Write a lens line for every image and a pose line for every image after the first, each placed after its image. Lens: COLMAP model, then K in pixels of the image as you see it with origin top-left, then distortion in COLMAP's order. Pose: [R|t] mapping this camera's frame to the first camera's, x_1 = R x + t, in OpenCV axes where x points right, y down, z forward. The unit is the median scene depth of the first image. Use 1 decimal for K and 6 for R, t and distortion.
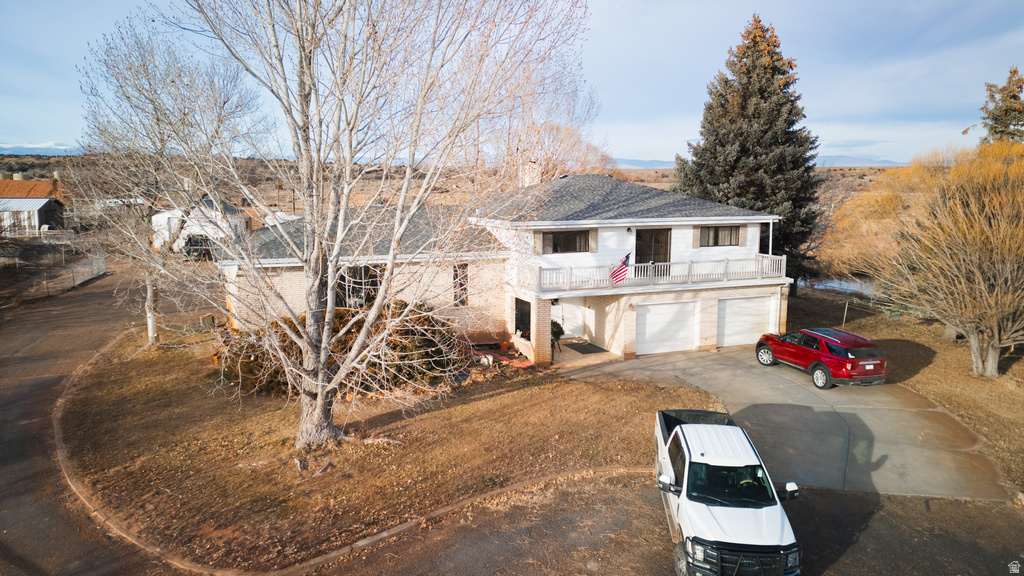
lens RADIAL K [[715.4, 0, 512.0], [0, 715.4, 288.0], [0, 0, 1]] dist [0.037410, 0.000350]
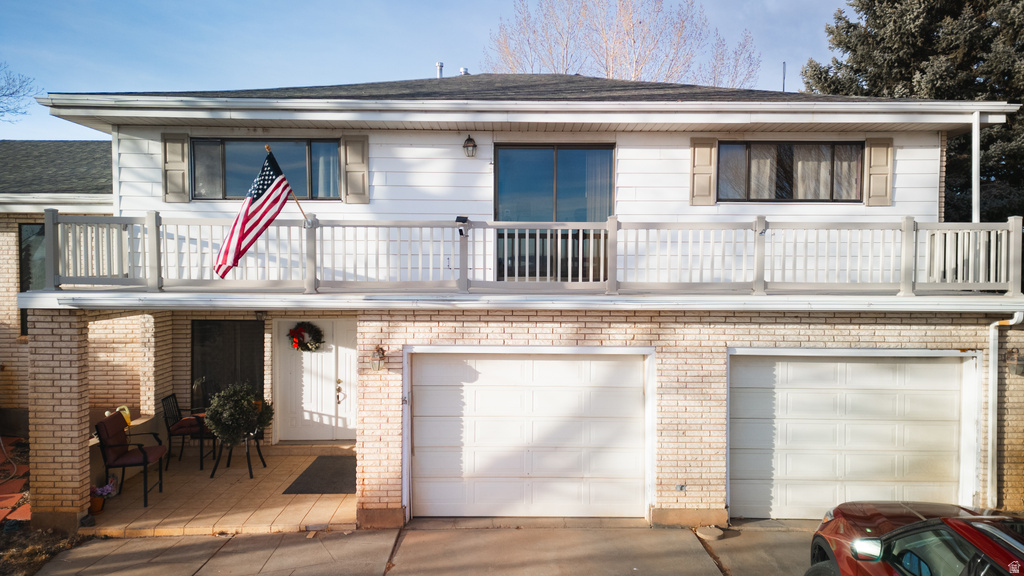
lens RADIAL K [[715.4, 0, 512.0], [0, 715.4, 288.0], [0, 0, 1]] dist [0.037410, 0.000350]
pose [[0.936319, 0.014010, -0.350871, 0.296162], [-0.054283, 0.992967, -0.105209, 0.024592], [0.346929, 0.117556, 0.930495, 0.673093]]
